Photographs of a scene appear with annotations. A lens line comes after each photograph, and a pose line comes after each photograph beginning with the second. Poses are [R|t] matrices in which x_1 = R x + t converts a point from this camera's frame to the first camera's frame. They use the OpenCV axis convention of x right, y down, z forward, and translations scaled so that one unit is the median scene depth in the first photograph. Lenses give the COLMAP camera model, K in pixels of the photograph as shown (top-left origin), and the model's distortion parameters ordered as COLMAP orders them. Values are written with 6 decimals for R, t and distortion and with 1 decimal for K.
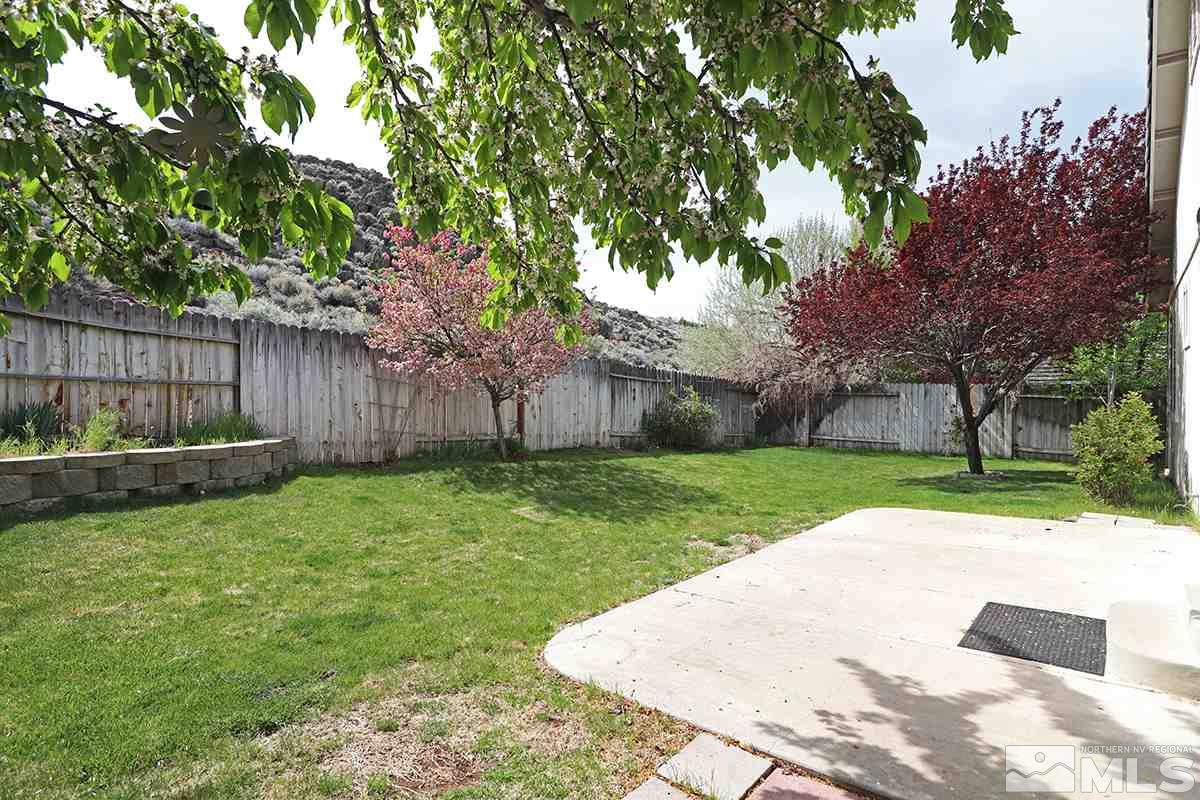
lens RADIAL K [[658.8, 0, 601.9], [0, 658.8, 404.7], [0, 0, 1]] dist [-0.001659, -0.000791]
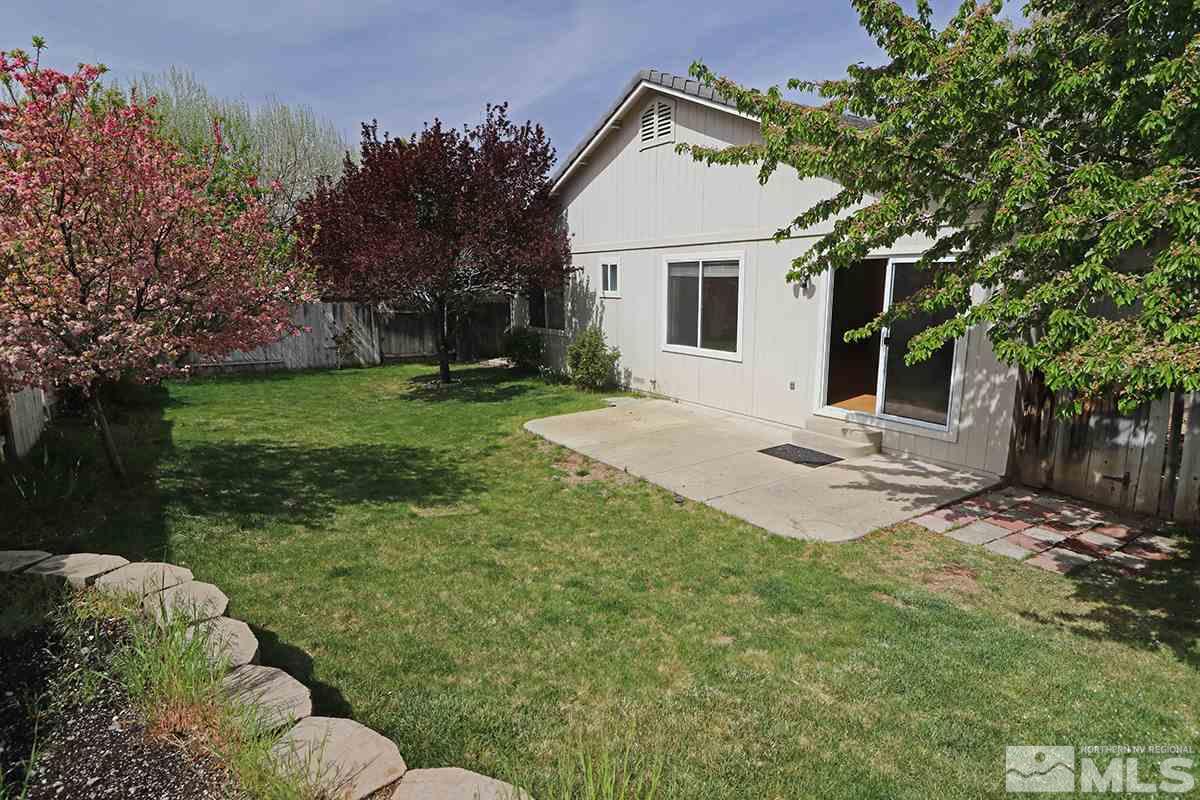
lens RADIAL K [[682.7, 0, 600.0], [0, 682.7, 400.0], [0, 0, 1]] dist [-0.002156, -0.000466]
pose [[0.247813, -0.177917, 0.952331, -2.012772], [0.009041, 0.983374, 0.181364, -0.323704], [-0.968766, -0.036334, 0.245302, 1.262086]]
